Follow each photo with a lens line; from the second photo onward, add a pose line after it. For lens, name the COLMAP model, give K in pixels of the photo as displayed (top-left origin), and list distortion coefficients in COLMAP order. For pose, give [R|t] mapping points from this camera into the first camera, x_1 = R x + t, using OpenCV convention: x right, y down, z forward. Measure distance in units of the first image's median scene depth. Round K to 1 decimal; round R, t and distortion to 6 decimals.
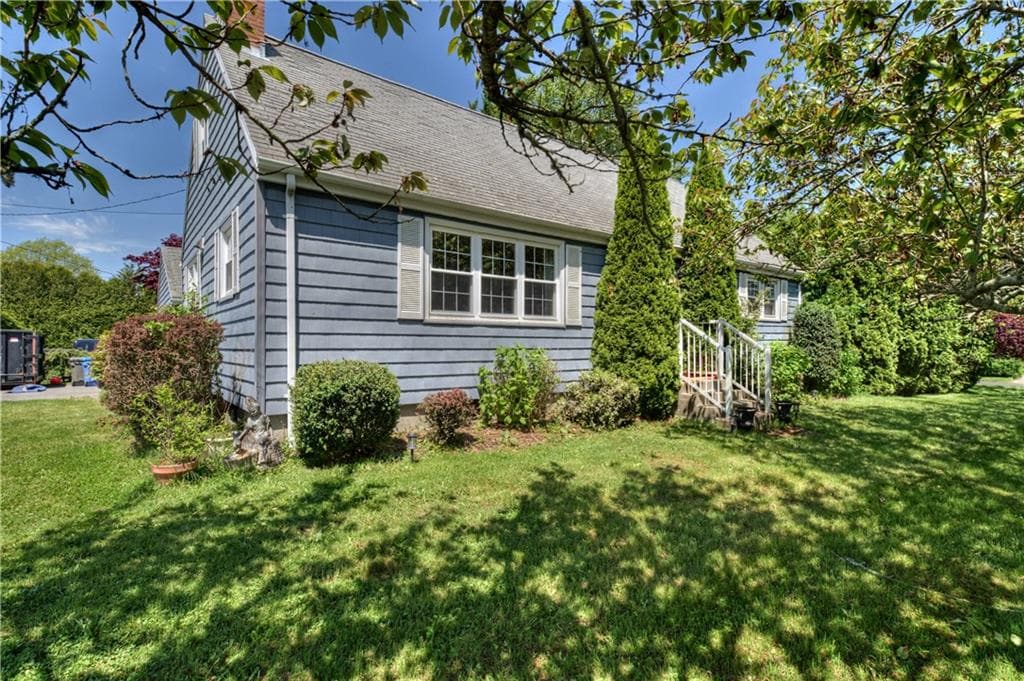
lens RADIAL K [[506.6, 0, 510.7], [0, 506.6, 342.4], [0, 0, 1]] dist [-0.003990, 0.000038]
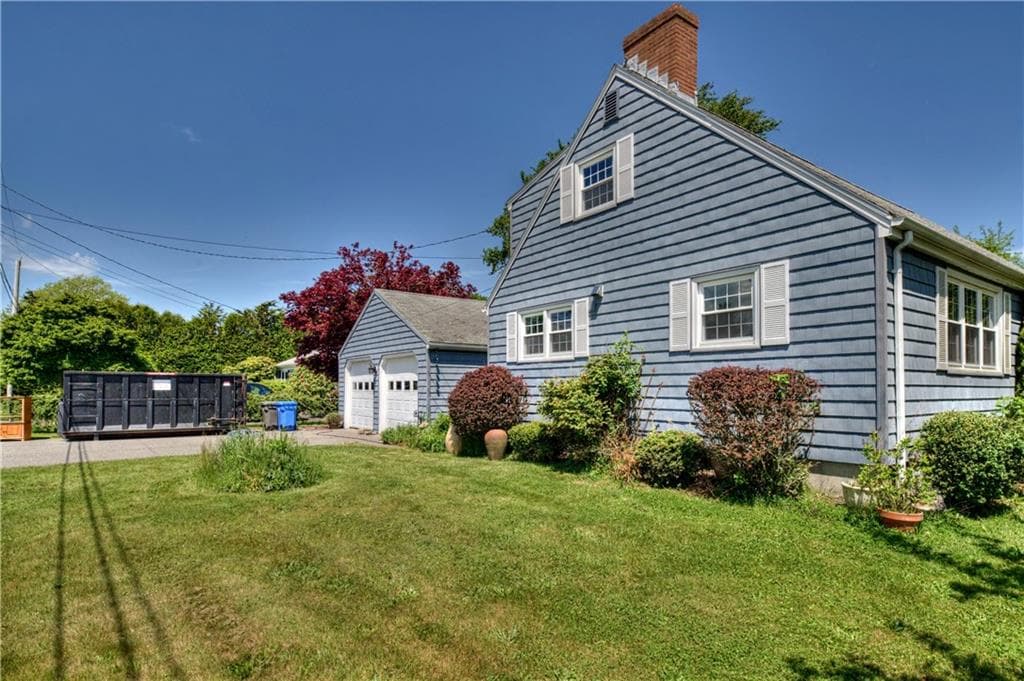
lens RADIAL K [[548.7, 0, 510.6], [0, 548.7, 380.3], [0, 0, 1]] dist [0.002389, 0.000521]
pose [[0.999148, 0.001638, -0.041250, -0.791086], [-0.001892, 0.999980, -0.006116, -0.013642], [0.041239, 0.006189, 0.999130, -0.092284]]
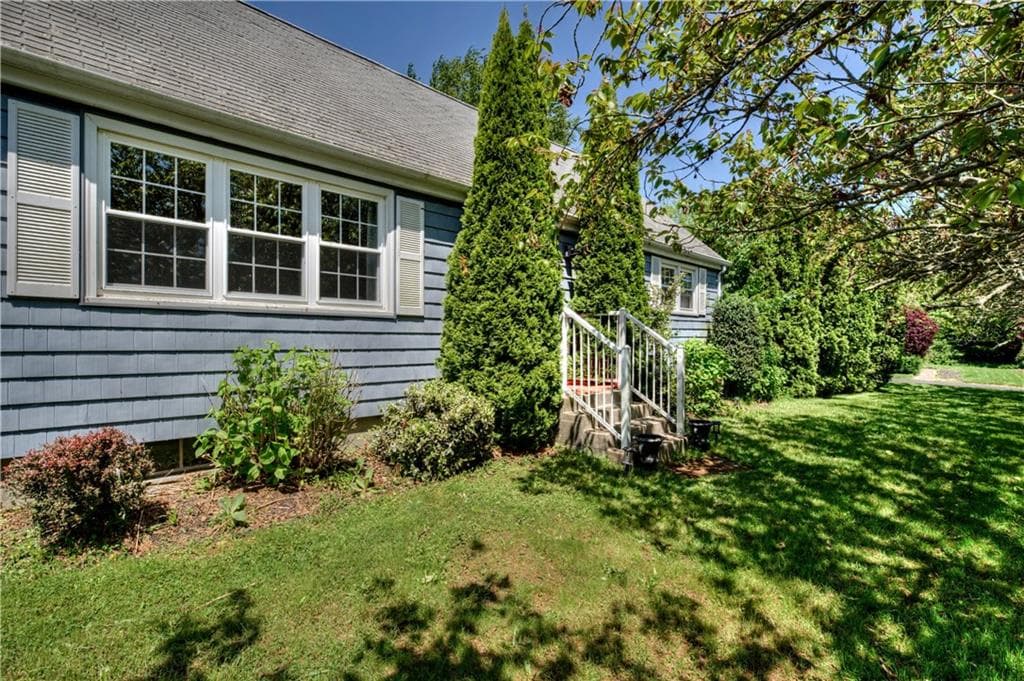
lens RADIAL K [[487.7, 0, 512.0], [0, 487.7, 340.5], [0, 0, 1]] dist [0.002190, 0.000418]
pose [[0.992637, 0.002576, 0.121101, 0.183501], [-0.003211, 0.999982, 0.005043, -0.003413], [-0.121086, -0.005394, 0.992627, 0.333144]]
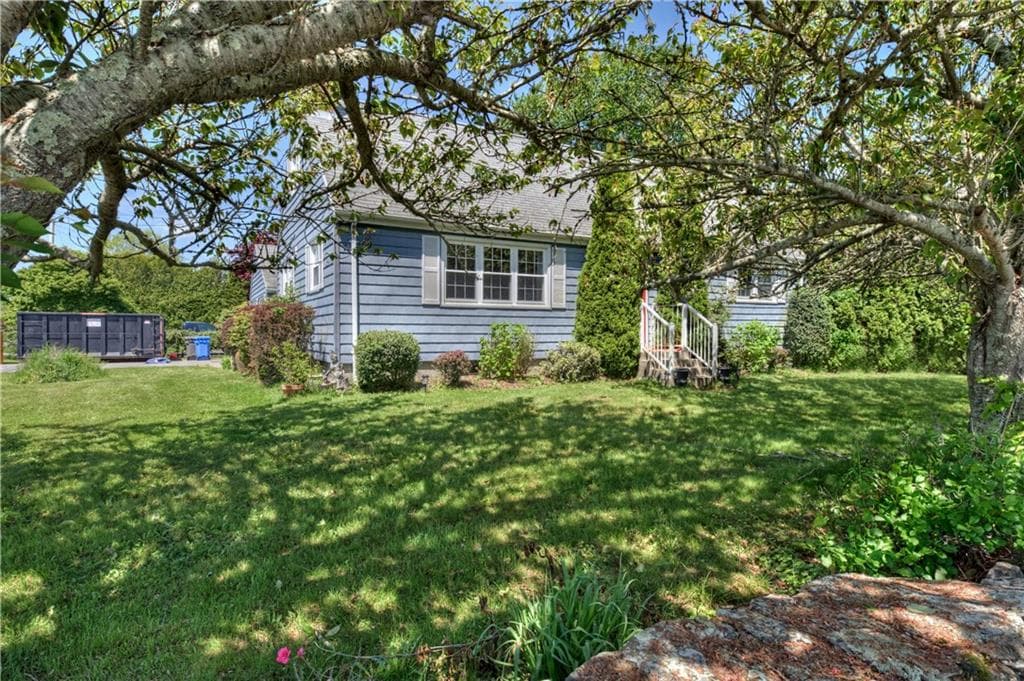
lens RADIAL K [[557.1, 0, 512.0], [0, 557.1, 340.5], [0, 0, 1]] dist [0.001131, 0.000031]
pose [[0.989220, 0.003341, -0.146402, 0.219909], [0.000072, 0.999729, 0.023295, 0.017489], [0.146440, -0.023055, 0.988951, -0.467765]]
